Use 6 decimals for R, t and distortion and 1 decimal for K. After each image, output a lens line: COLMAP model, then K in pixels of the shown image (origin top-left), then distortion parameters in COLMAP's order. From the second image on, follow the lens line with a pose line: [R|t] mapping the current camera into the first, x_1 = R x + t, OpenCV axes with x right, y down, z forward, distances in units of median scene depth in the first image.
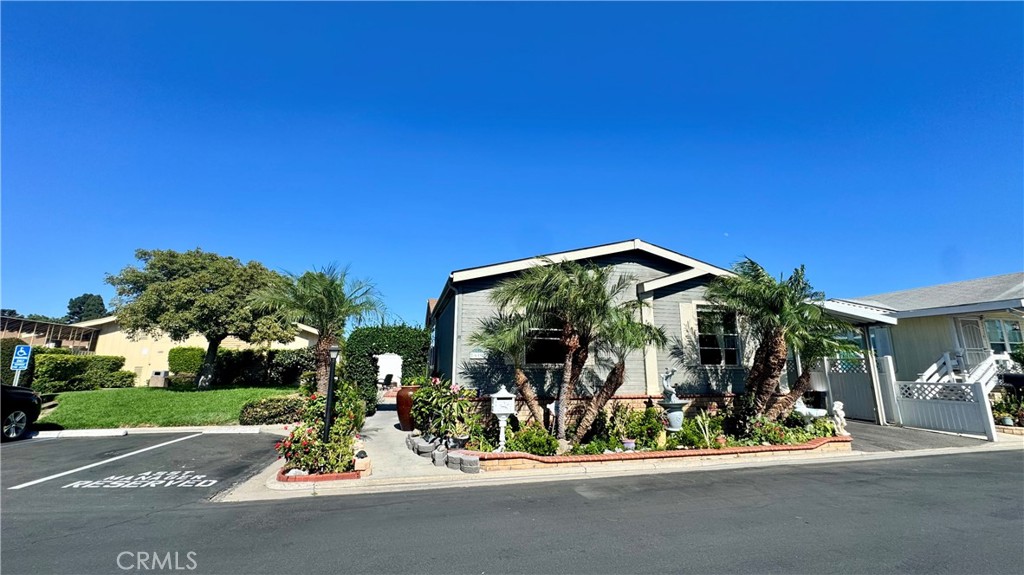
lens RADIAL K [[410.2, 0, 512.0], [0, 410.2, 287.5], [0, 0, 1]] dist [-0.001142, 0.000061]
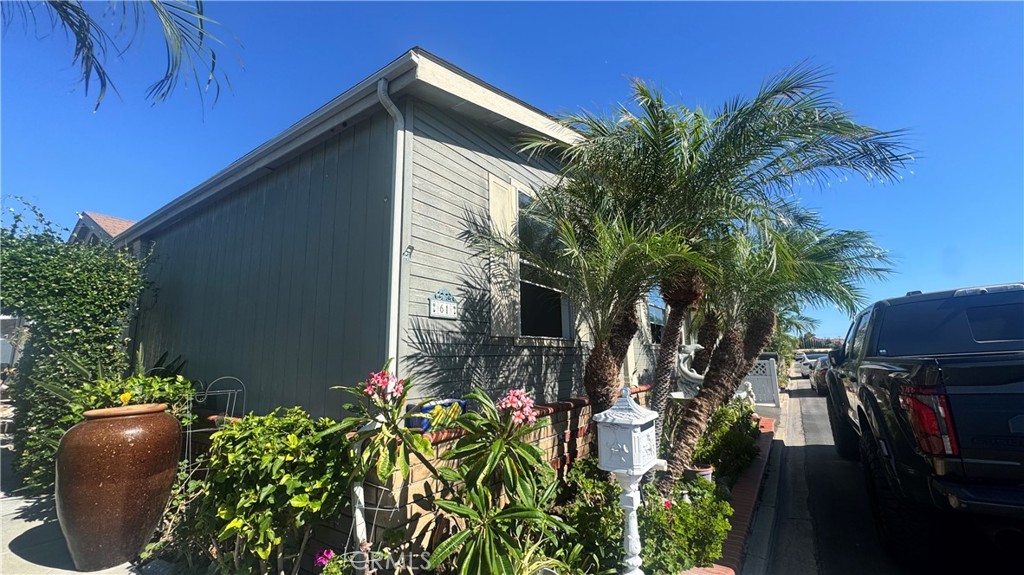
lens RADIAL K [[410.2, 0, 512.0], [0, 410.2, 287.5], [0, 0, 1]] dist [-0.001142, 0.000061]
pose [[0.748861, 0.096111, 0.655720, -0.280428], [-0.109995, 0.993730, -0.020036, 0.146439], [-0.653535, -0.057122, 0.754738, 0.684820]]
